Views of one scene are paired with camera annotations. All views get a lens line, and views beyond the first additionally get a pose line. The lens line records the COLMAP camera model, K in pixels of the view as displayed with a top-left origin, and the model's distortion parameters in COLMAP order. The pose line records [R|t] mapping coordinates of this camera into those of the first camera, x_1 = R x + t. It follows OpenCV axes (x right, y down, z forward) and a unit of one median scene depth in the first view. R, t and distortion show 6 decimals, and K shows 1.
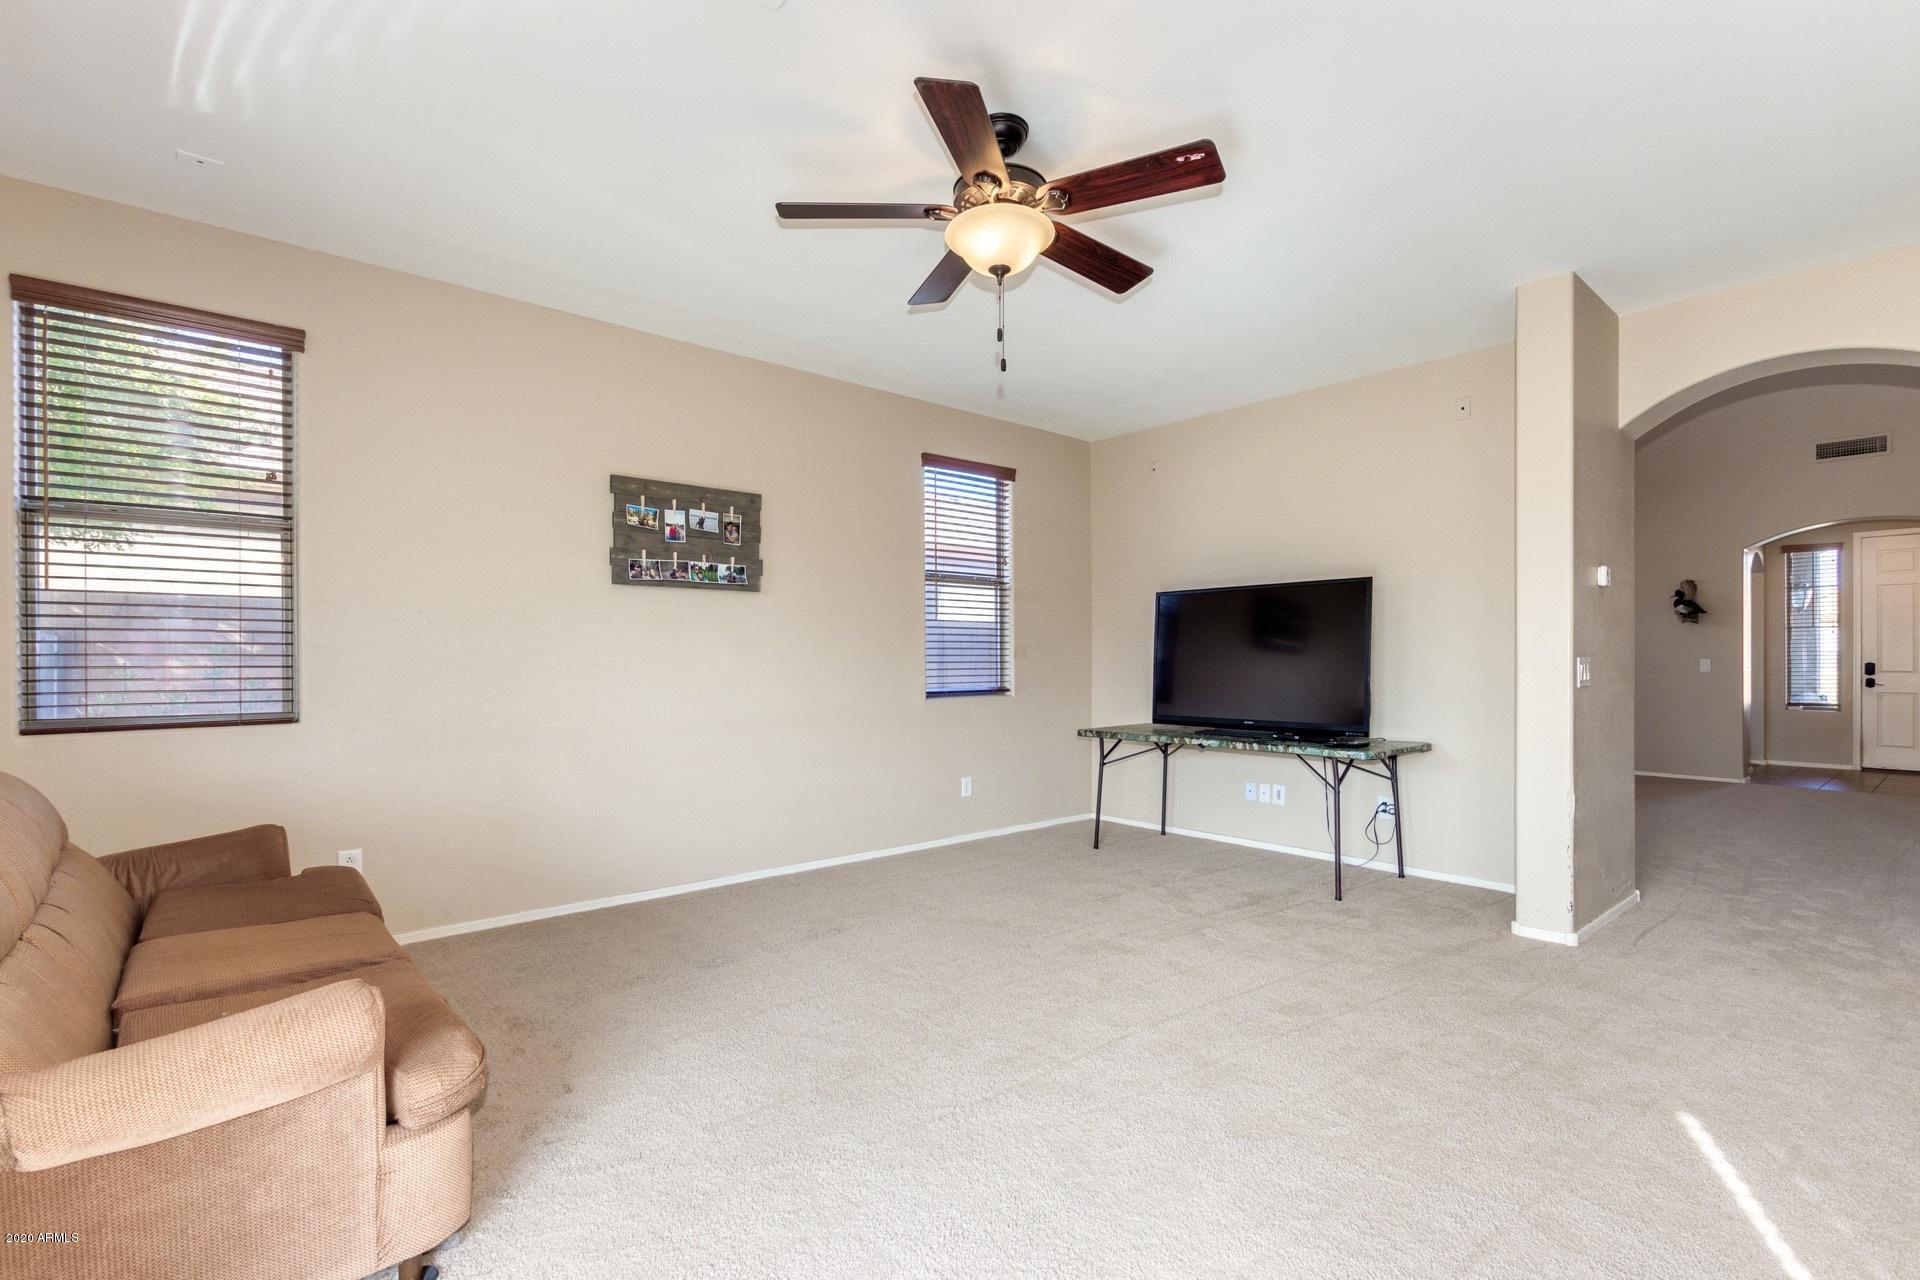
lens RADIAL K [[870.9, 0, 960.0], [0, 870.9, 640.0], [0, 0, 1]] dist [-0.000179, -0.000094]
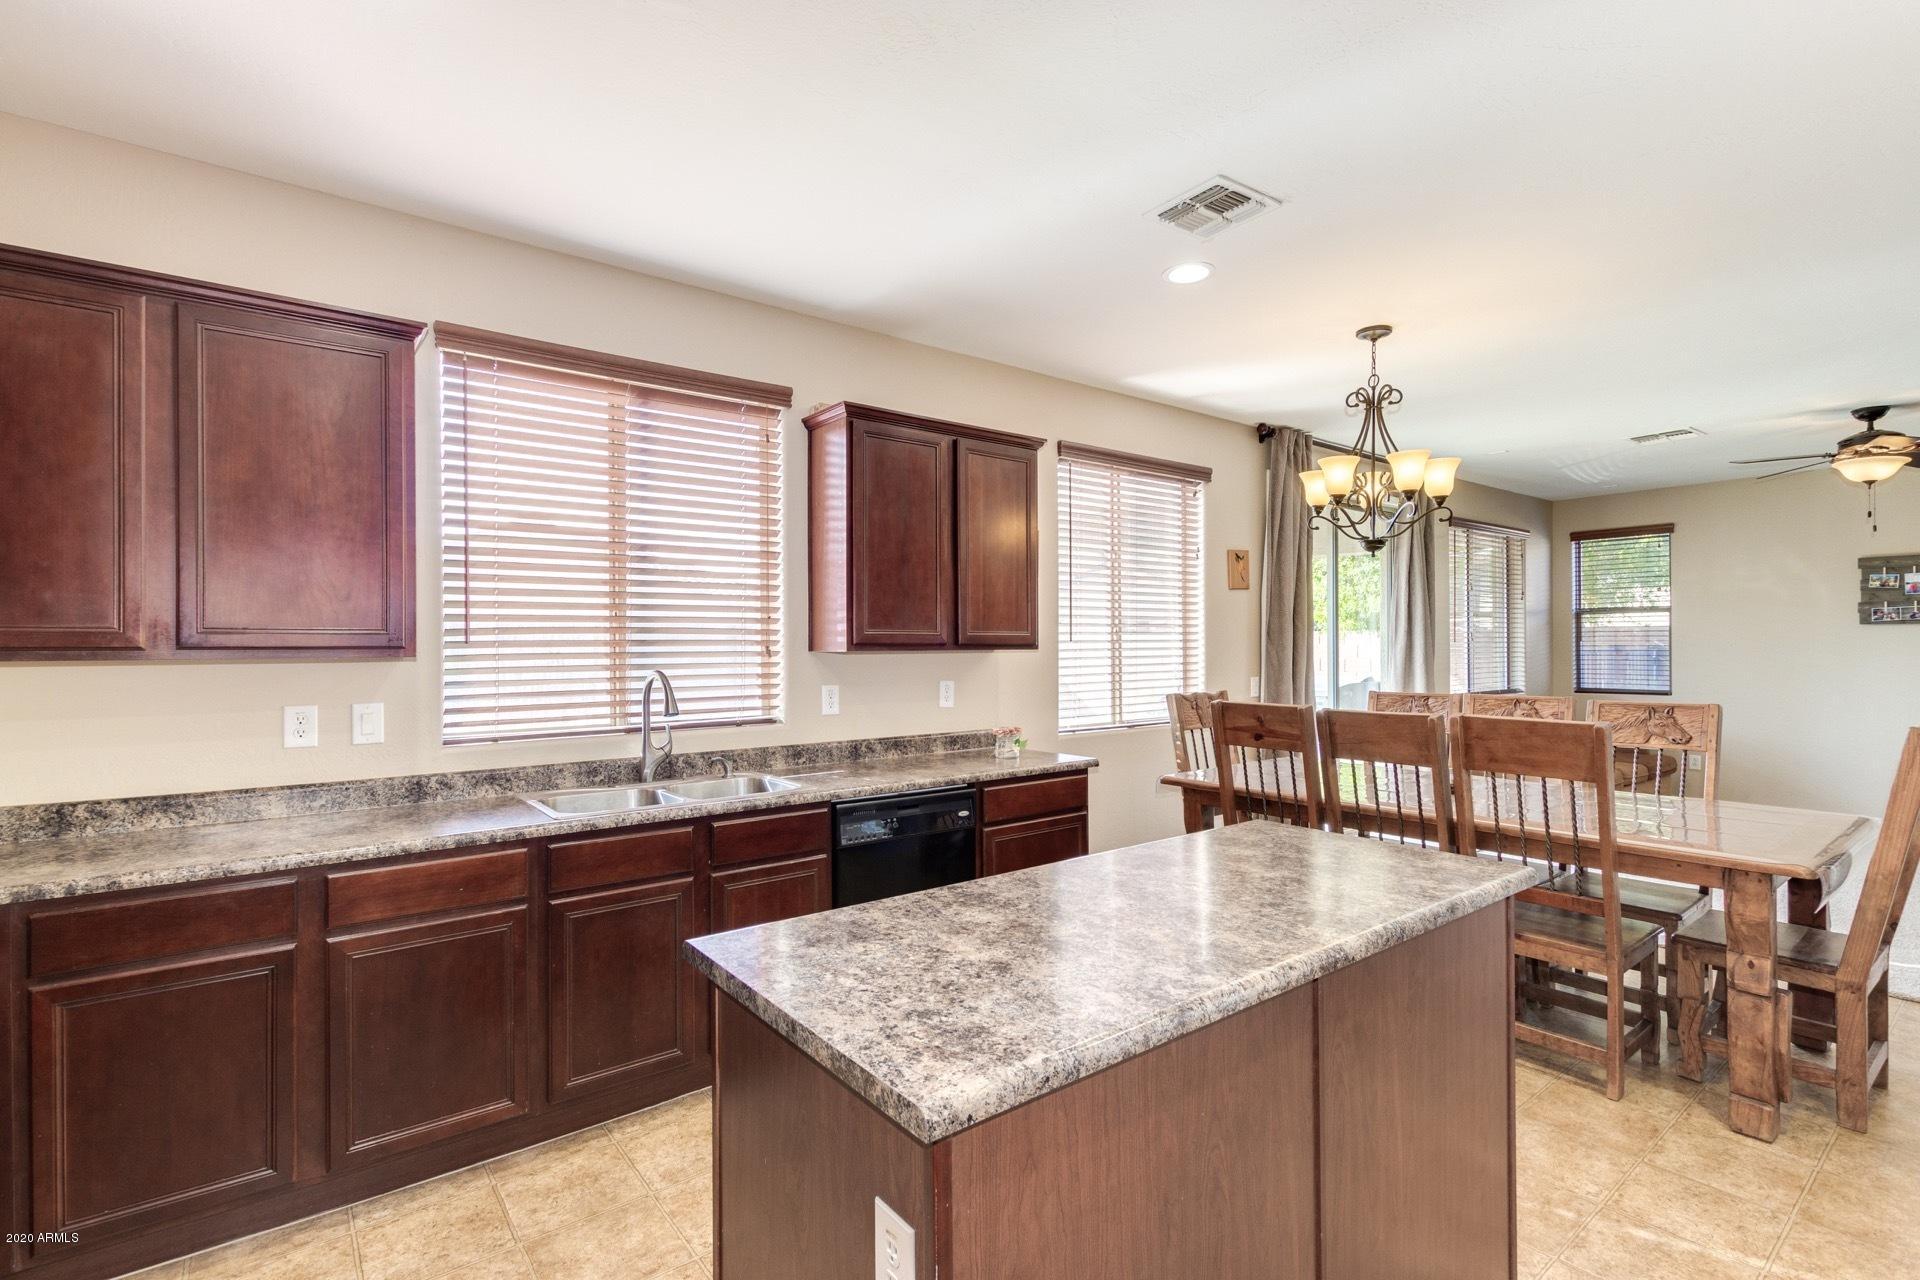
lens RADIAL K [[905.7, 0, 960.0], [0, 905.7, 640.0], [0, 0, 1]] dist [-0.000753, -0.000183]
pose [[-0.032514, -0.011468, -0.999405, 1.993558], [0.015491, 0.999808, -0.011977, -0.059126], [0.999351, -0.015871, -0.032331, -0.946925]]
